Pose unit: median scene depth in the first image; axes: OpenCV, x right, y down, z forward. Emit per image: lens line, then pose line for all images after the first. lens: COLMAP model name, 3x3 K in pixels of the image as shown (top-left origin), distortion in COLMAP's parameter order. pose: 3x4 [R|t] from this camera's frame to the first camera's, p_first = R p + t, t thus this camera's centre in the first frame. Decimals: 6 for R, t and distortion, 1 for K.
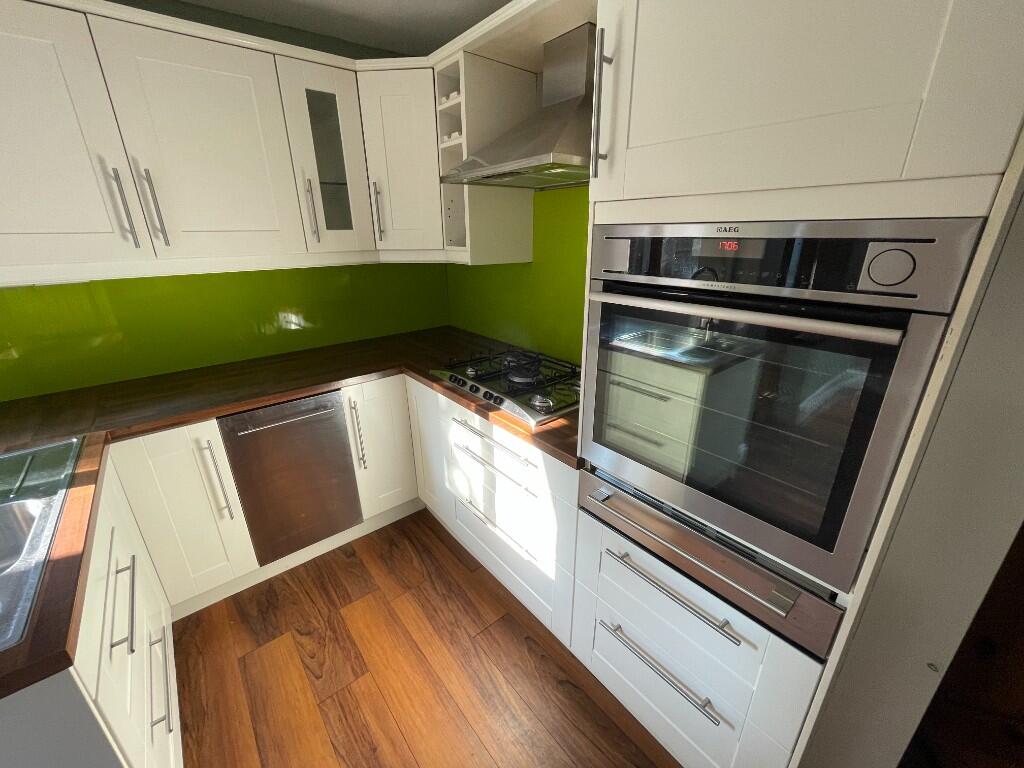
lens RADIAL K [[413.1, 0, 512.0], [0, 413.1, 384.0], [0, 0, 1]] dist [-0.002326, 0.000062]
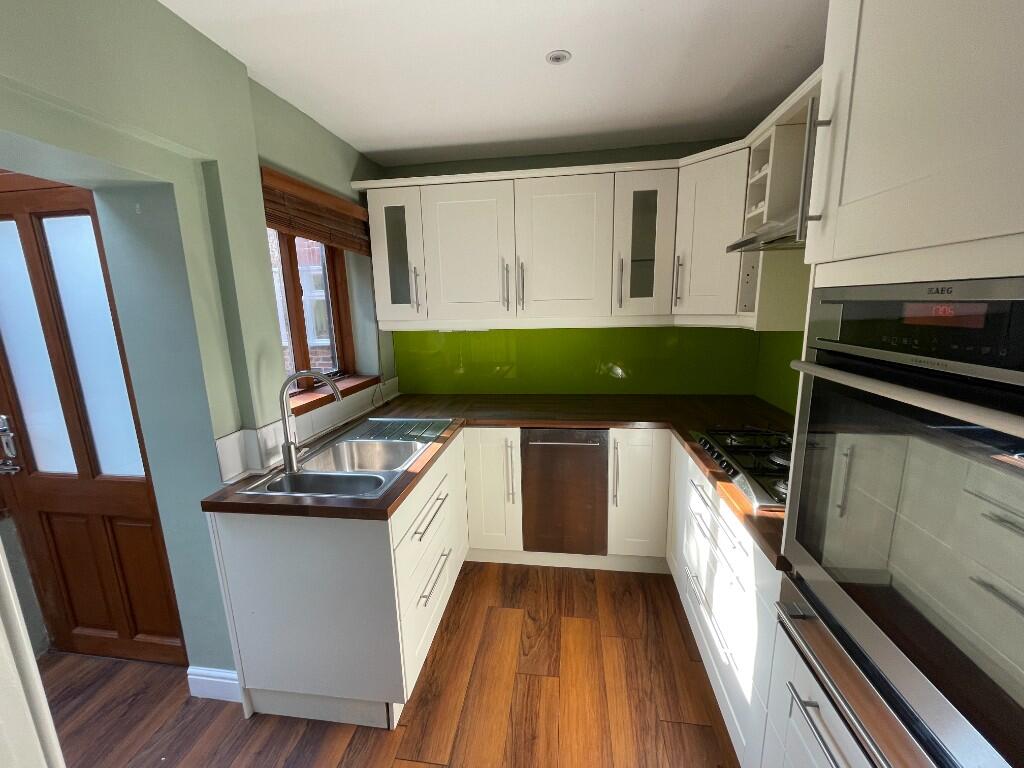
lens RADIAL K [[416.0, 0, 512.0], [0, 416.0, 384.0], [0, 0, 1]] dist [-0.000121, -0.000009]
pose [[0.673434, 0.133184, -0.727151, 0.261323], [-0.240353, 0.969642, -0.044999, 0.008128], [0.699083, 0.205077, 0.685001, -0.019668]]
